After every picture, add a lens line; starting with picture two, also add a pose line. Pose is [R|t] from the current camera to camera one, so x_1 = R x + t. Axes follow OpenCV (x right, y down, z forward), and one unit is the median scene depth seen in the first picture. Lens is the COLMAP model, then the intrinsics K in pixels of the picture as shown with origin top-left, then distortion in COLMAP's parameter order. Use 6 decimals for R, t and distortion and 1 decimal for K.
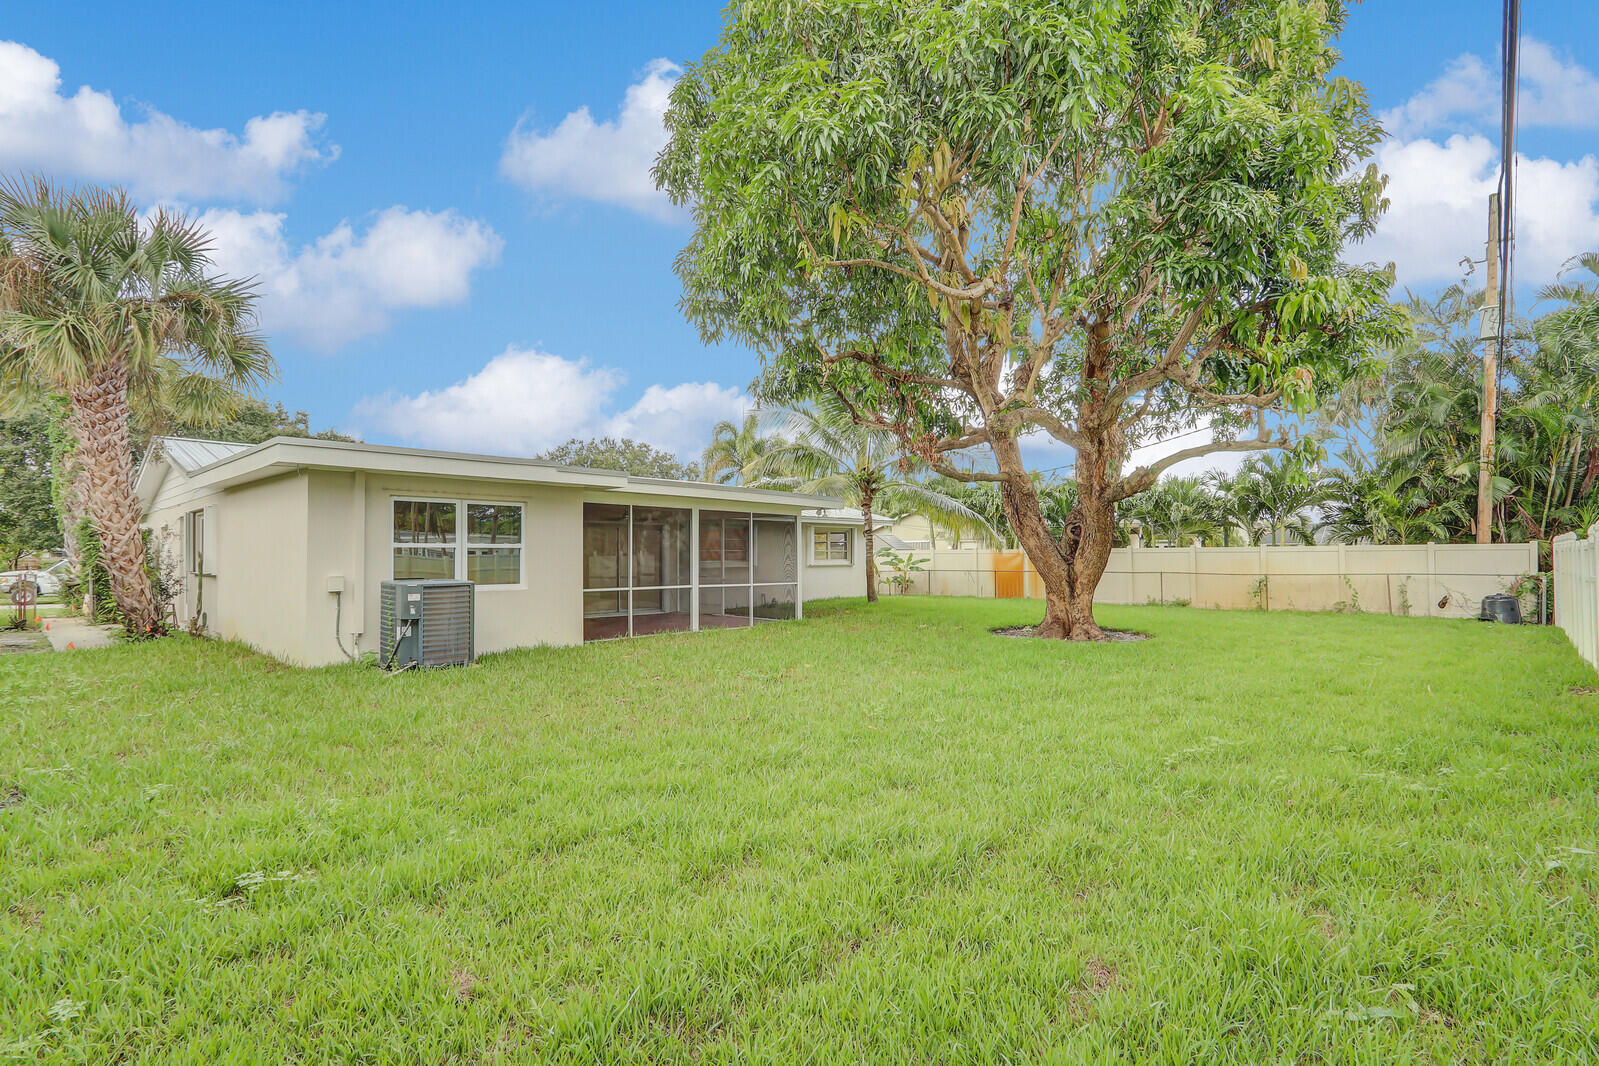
lens RADIAL K [[757.0, 0, 798.4], [0, 757.0, 549.3], [0, 0, 1]] dist [-0.018649, 0.000832]
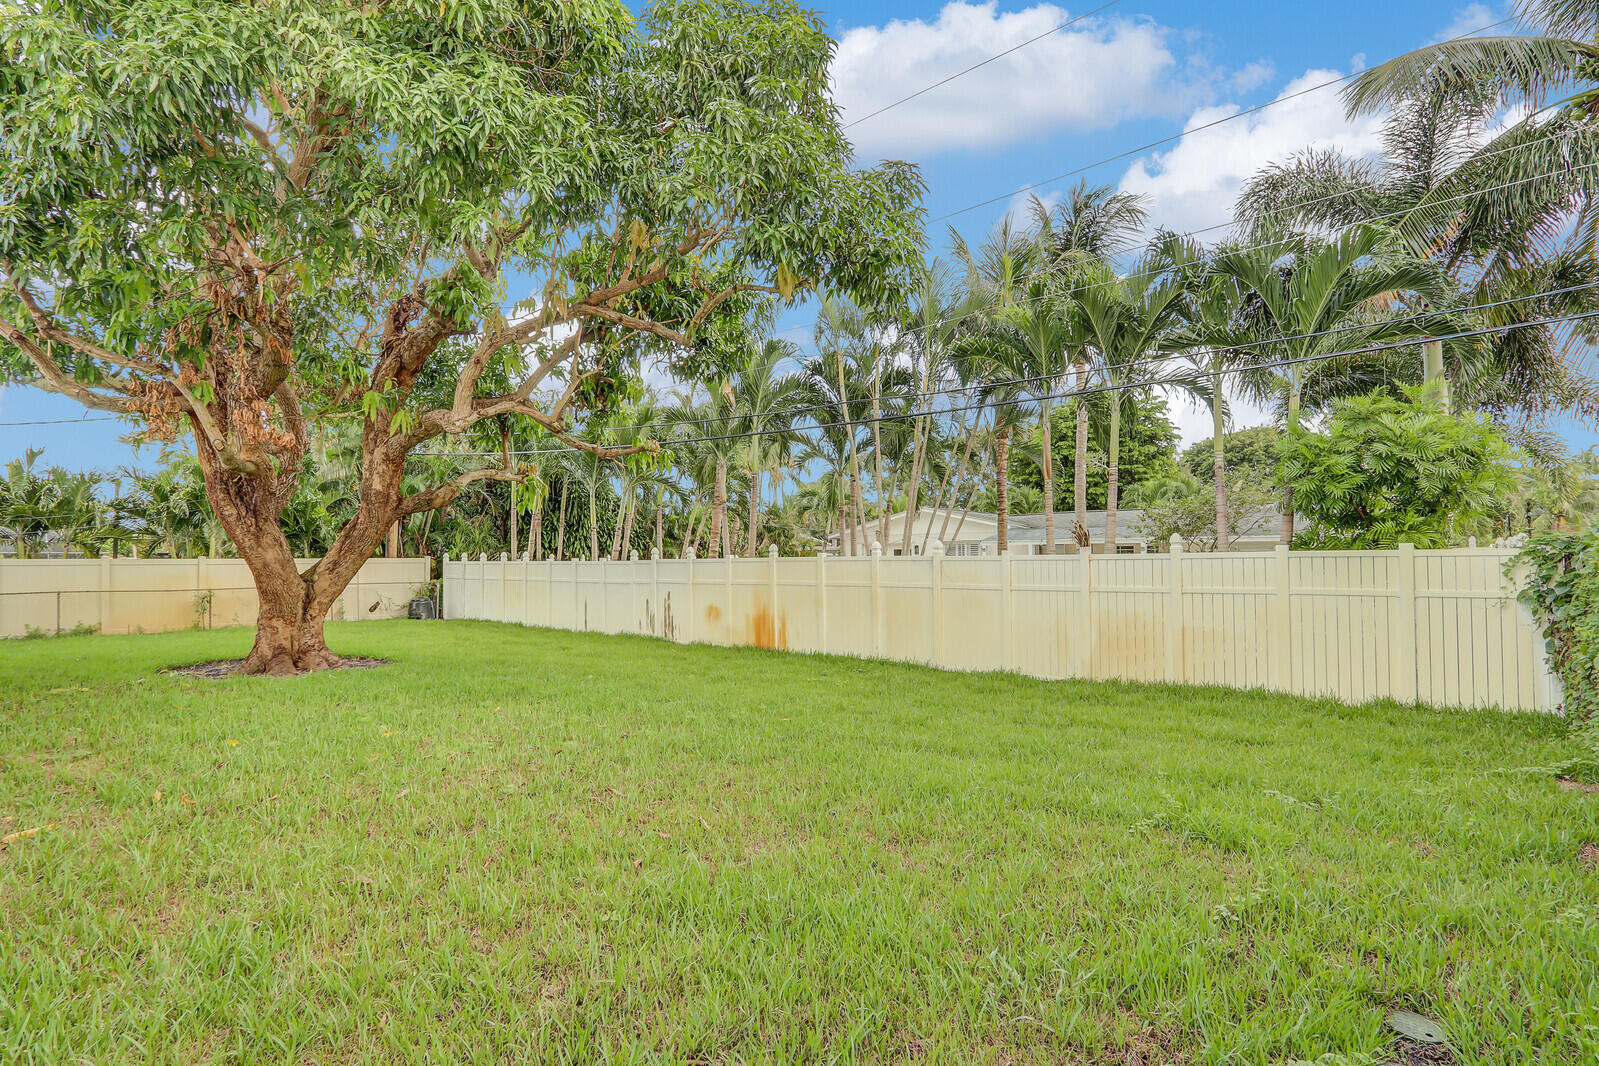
lens RADIAL K [[757.0, 0, 798.4], [0, 757.0, 549.3], [0, 0, 1]] dist [-0.018649, 0.000832]
pose [[-0.050020, 0.018667, 0.998574, -0.414369], [-0.003764, 0.999815, -0.018879, -0.001657], [-0.998741, -0.004703, -0.049941, 0.410295]]
